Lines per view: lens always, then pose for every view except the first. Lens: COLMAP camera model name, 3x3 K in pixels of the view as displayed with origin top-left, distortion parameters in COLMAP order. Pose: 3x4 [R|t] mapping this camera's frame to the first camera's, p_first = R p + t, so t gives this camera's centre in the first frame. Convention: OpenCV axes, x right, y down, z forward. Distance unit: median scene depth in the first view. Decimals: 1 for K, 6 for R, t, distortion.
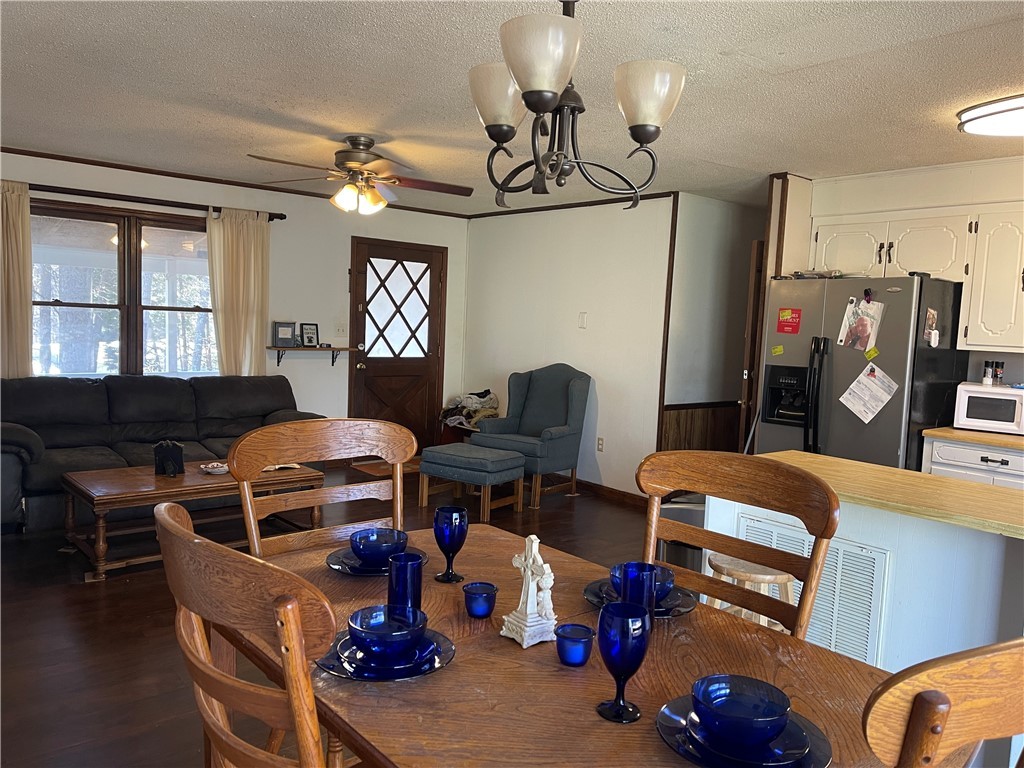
lens RADIAL K [[766.8, 0, 515.0], [0, 766.8, 376.7], [0, 0, 1]] dist [0.054900, -0.080571]
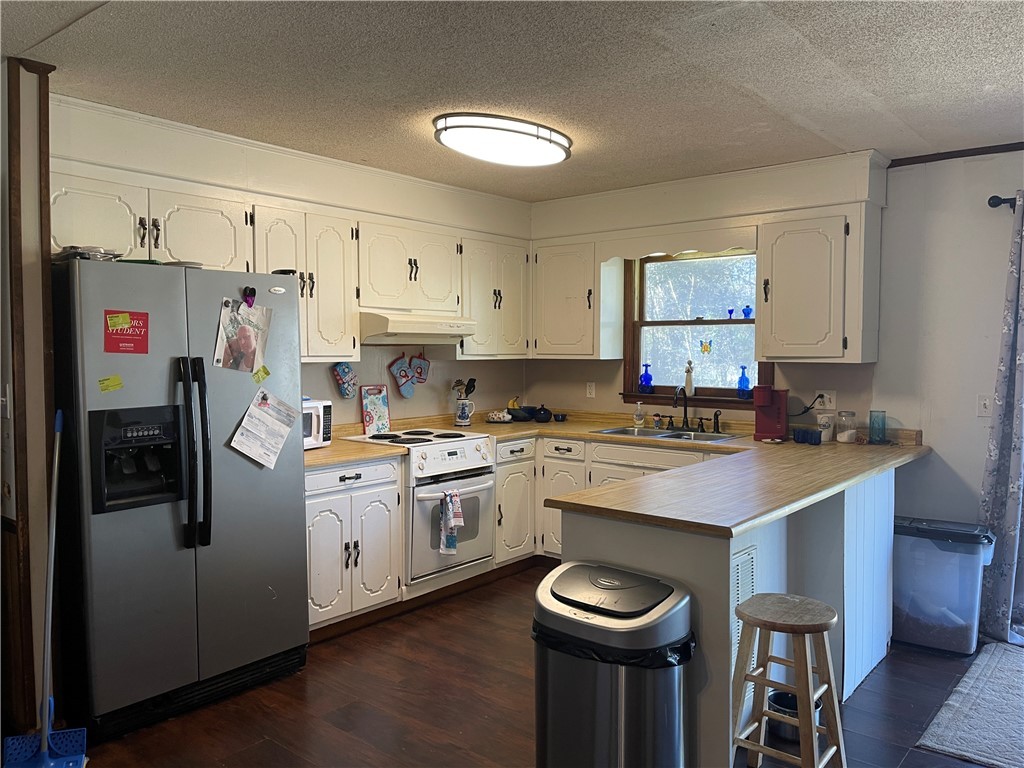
lens RADIAL K [[766.8, 0, 512.2], [0, 766.8, 384.3], [0, 0, 1]] dist [0.054900, -0.080571]
pose [[-0.166511, -0.086600, 0.982229, -0.300971], [0.063056, 0.993162, 0.098253, -0.077596], [-0.984021, 0.078296, -0.159912, 0.866805]]
